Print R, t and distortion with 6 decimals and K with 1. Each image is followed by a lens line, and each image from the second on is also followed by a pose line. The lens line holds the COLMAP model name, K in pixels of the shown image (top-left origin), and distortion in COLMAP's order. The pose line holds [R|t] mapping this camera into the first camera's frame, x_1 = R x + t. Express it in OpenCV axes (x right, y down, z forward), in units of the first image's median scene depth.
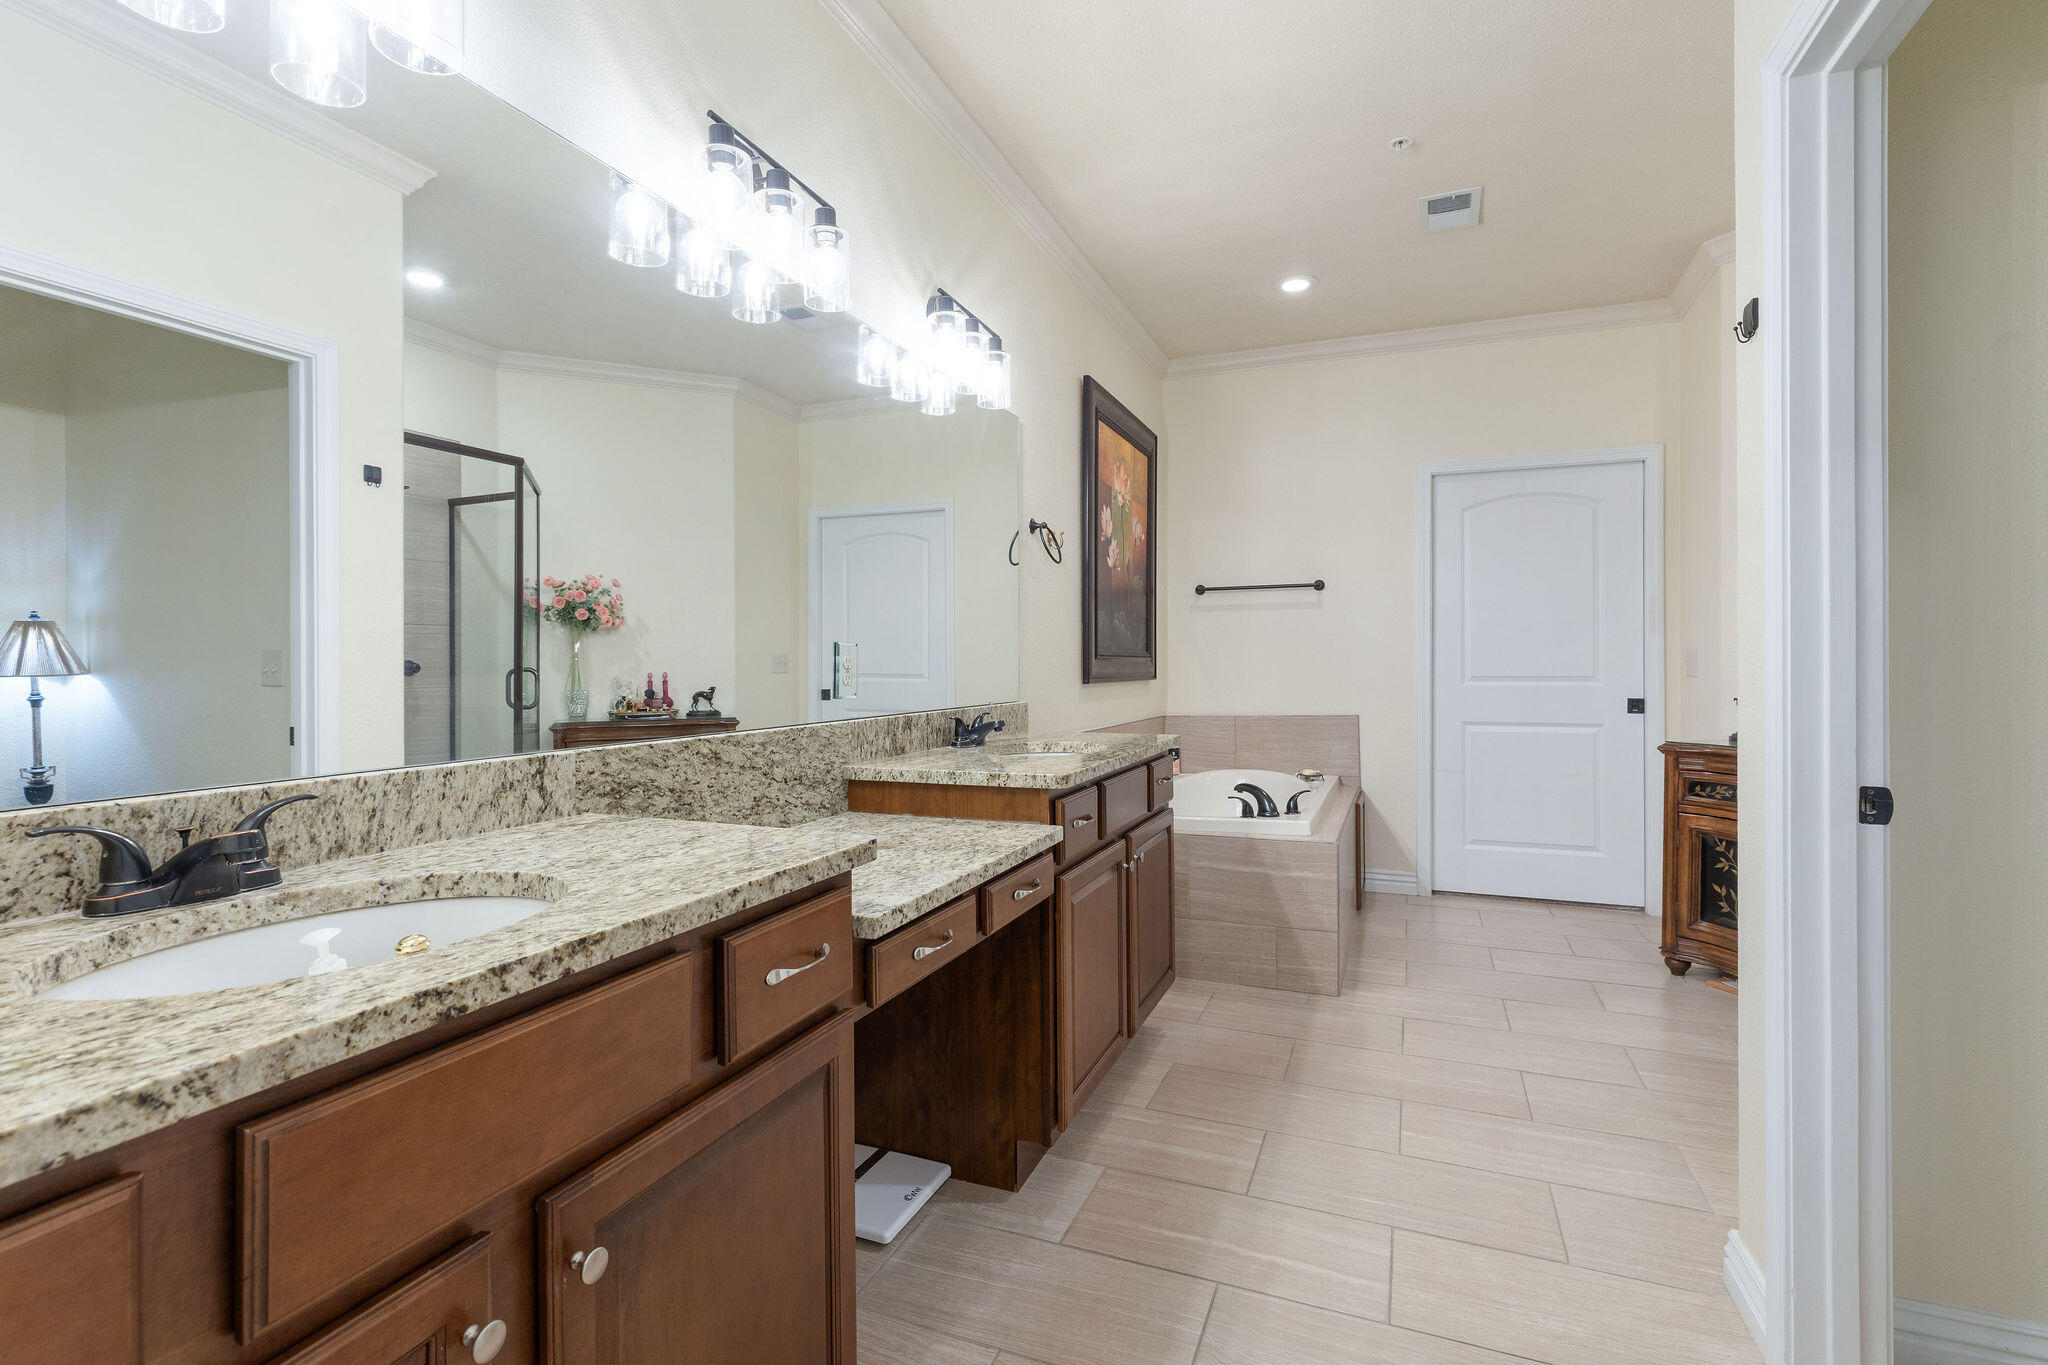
lens RADIAL K [[953.1, 0, 1018.2], [0, 953.1, 672.6], [0, 0, 1]] dist [-0.002454, 0.000863]
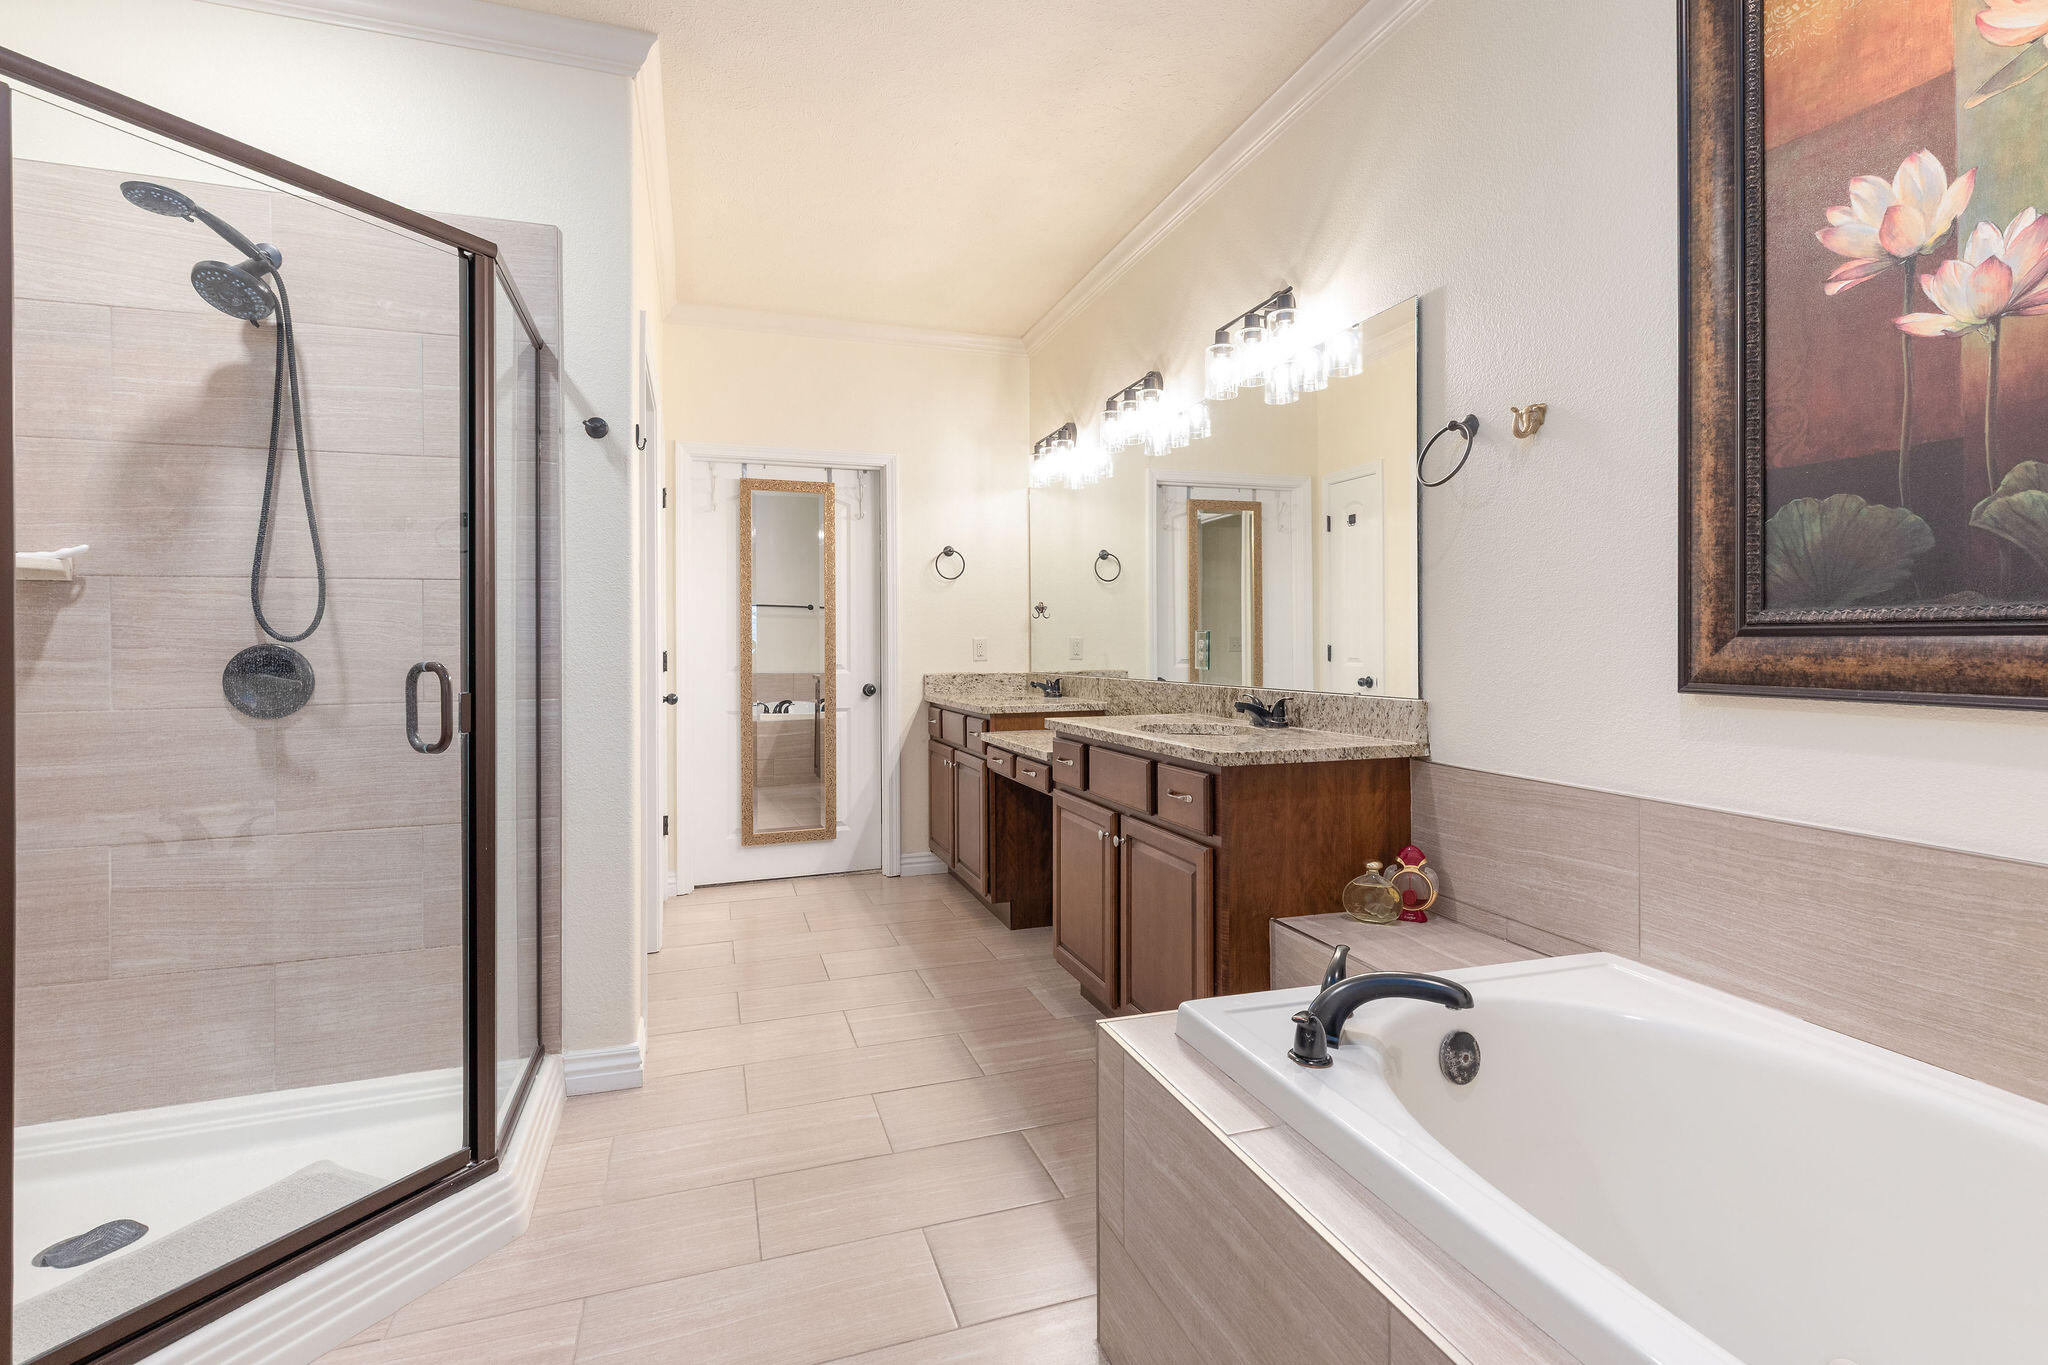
lens RADIAL K [[953.1, 0, 1007.7], [0, 953.1, 641.6], [0, 0, 1]] dist [-0.002454, 0.000863]
pose [[-0.770422, 0.007751, -0.637488, 0.956541], [0.004084, 0.999966, 0.007223, -0.025738], [0.637522, 0.002962, -0.770427, 1.904821]]
